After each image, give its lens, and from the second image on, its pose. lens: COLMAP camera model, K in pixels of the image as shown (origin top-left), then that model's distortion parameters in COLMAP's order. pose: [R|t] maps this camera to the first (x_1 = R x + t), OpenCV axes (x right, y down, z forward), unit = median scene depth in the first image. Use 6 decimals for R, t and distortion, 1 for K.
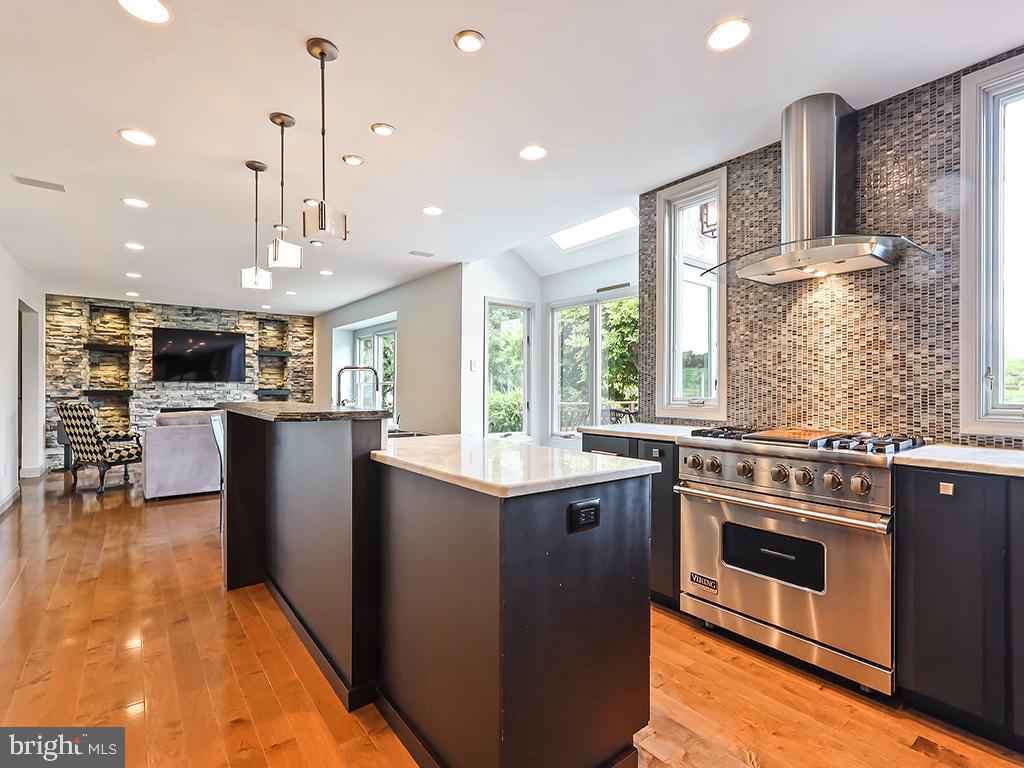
lens RADIAL K [[486.8, 0, 503.3], [0, 486.8, 389.4], [0, 0, 1]] dist [-0.003338, 0.002440]
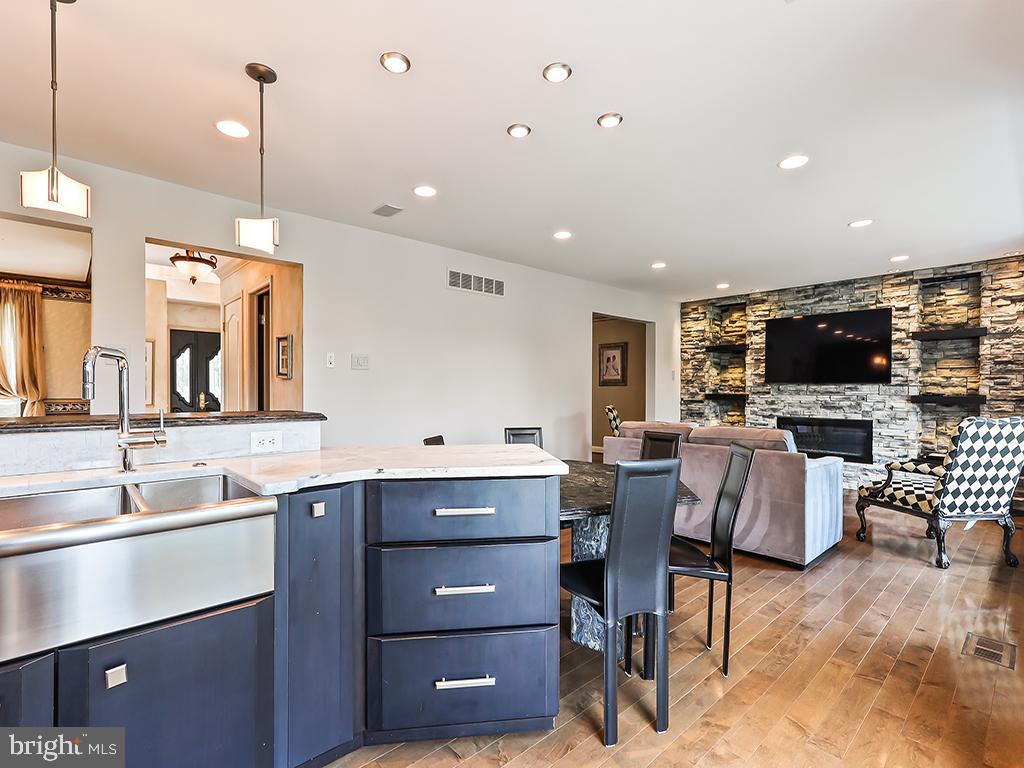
lens RADIAL K [[486.8, 0, 505.2], [0, 486.8, 391.3], [0, 0, 1]] dist [-0.003338, 0.002440]
pose [[0.077567, 0.001574, -0.996986, 0.082845], [-0.005968, 0.999982, 0.001115, -0.002140], [0.996969, 0.005864, 0.077575, 0.492546]]
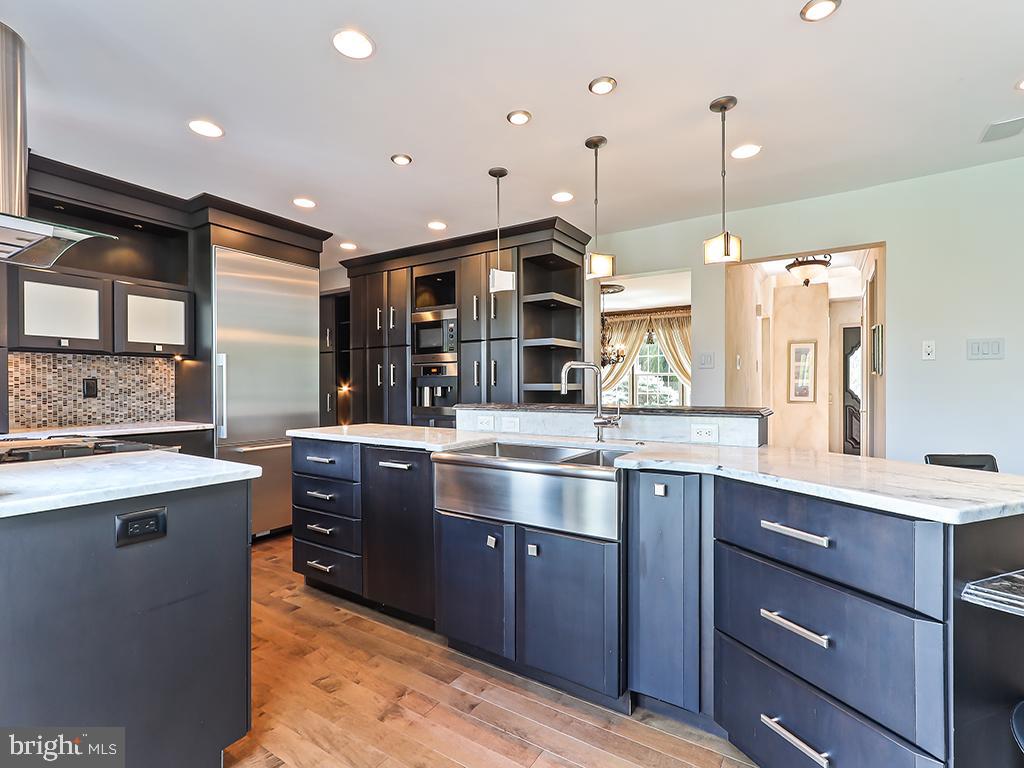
lens RADIAL K [[486.8, 0, 508.4], [0, 486.8, 389.4], [0, 0, 1]] dist [-0.003338, 0.002440]
pose [[-0.943891, 0.002098, -0.330249, 0.029817], [0.000017, 0.999980, 0.006305, -0.002700], [0.330256, 0.005945, -0.943873, 0.614793]]
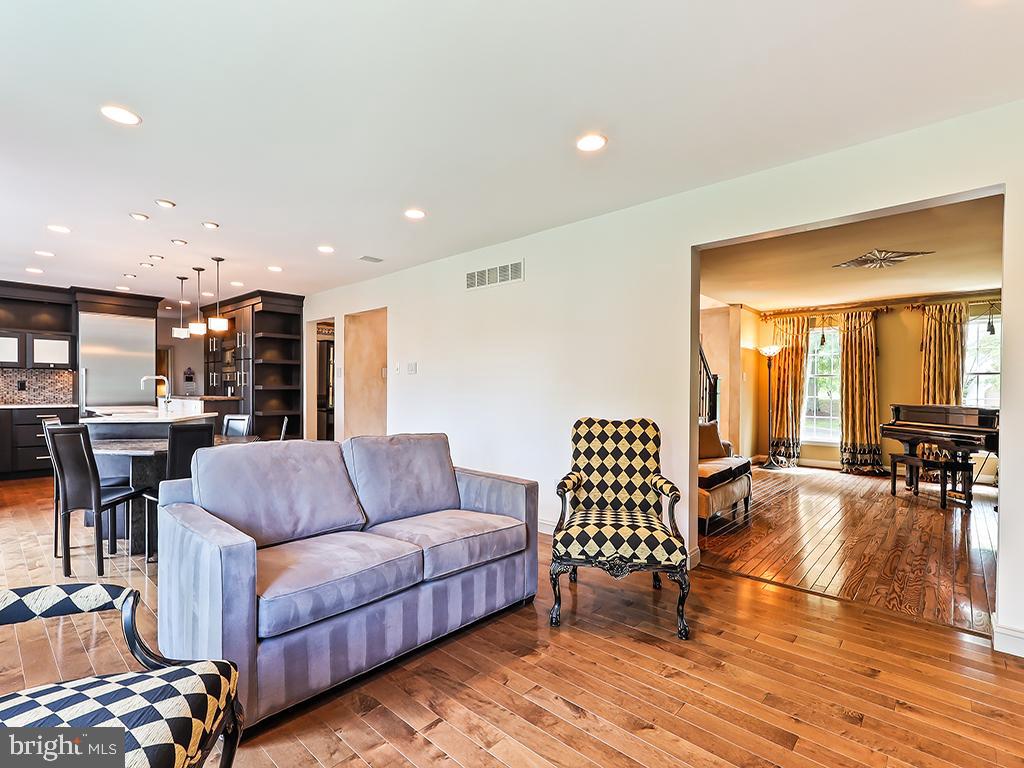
lens RADIAL K [[486.8, 0, 509.5], [0, 486.8, 389.7], [0, 0, 1]] dist [-0.003338, 0.002440]
pose [[-0.984816, -0.008057, -0.173415, -0.461110], [-0.009258, 0.999938, 0.006119, -0.007230], [0.173355, 0.007632, -0.984830, 1.080016]]
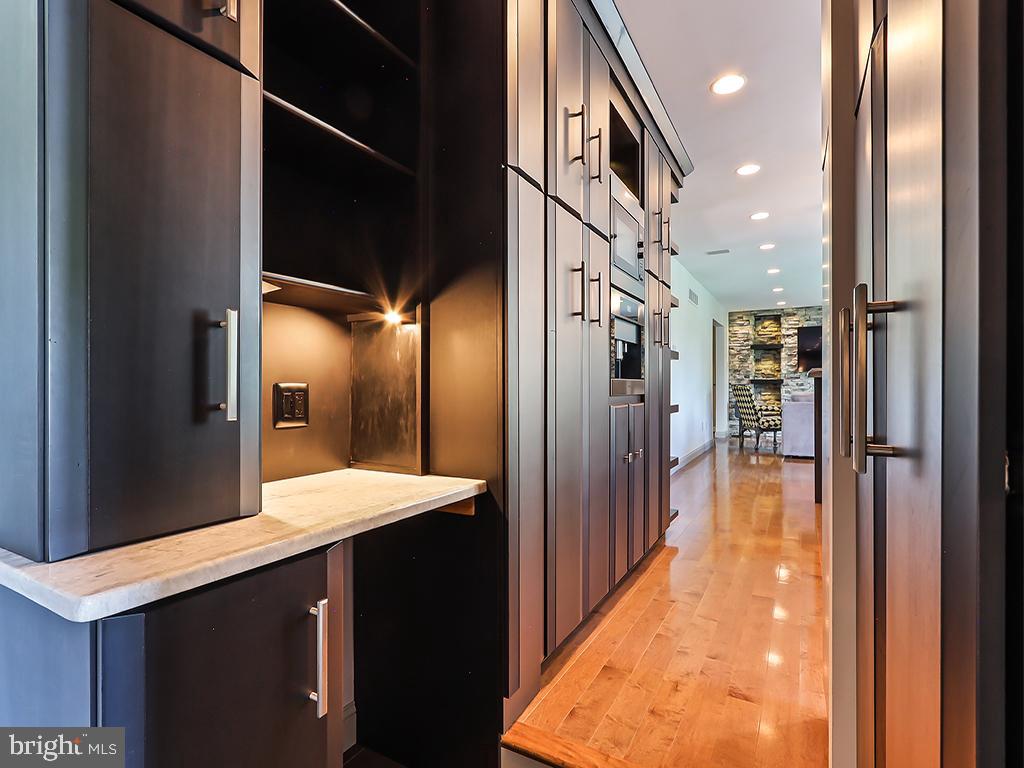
lens RADIAL K [[514.2, 0, 511.1], [0, 514.2, 389.0], [0, 0, 1]] dist [-0.003796, 0.000123]
pose [[0.389810, -0.001965, -0.920893, 0.184982], [0.000996, 0.999998, -0.001712, 0.028519], [0.920895, -0.000250, 0.389811, -0.163773]]
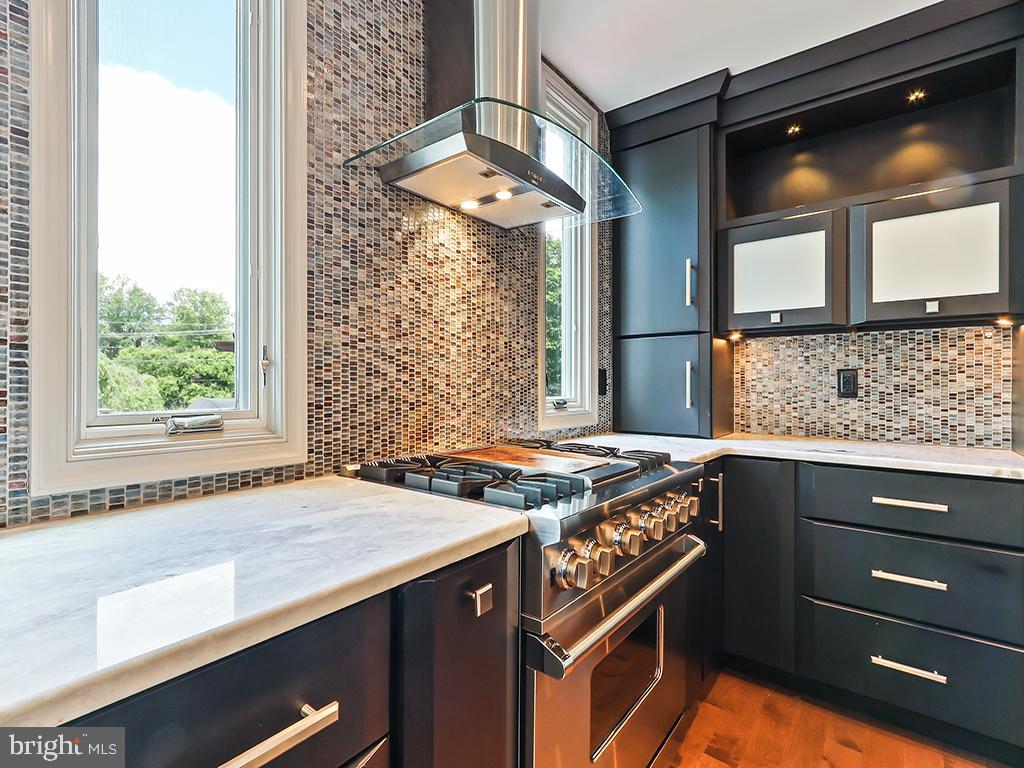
lens RADIAL K [[486.8, 0, 503.0], [0, 486.8, 380.7], [0, 0, 1]] dist [-0.003338, 0.002440]
pose [[-0.230840, 0.003412, 0.972986, 0.006951], [-0.001729, 0.999991, -0.003917, -0.001254], [-0.972990, -0.002587, -0.230832, 0.348522]]
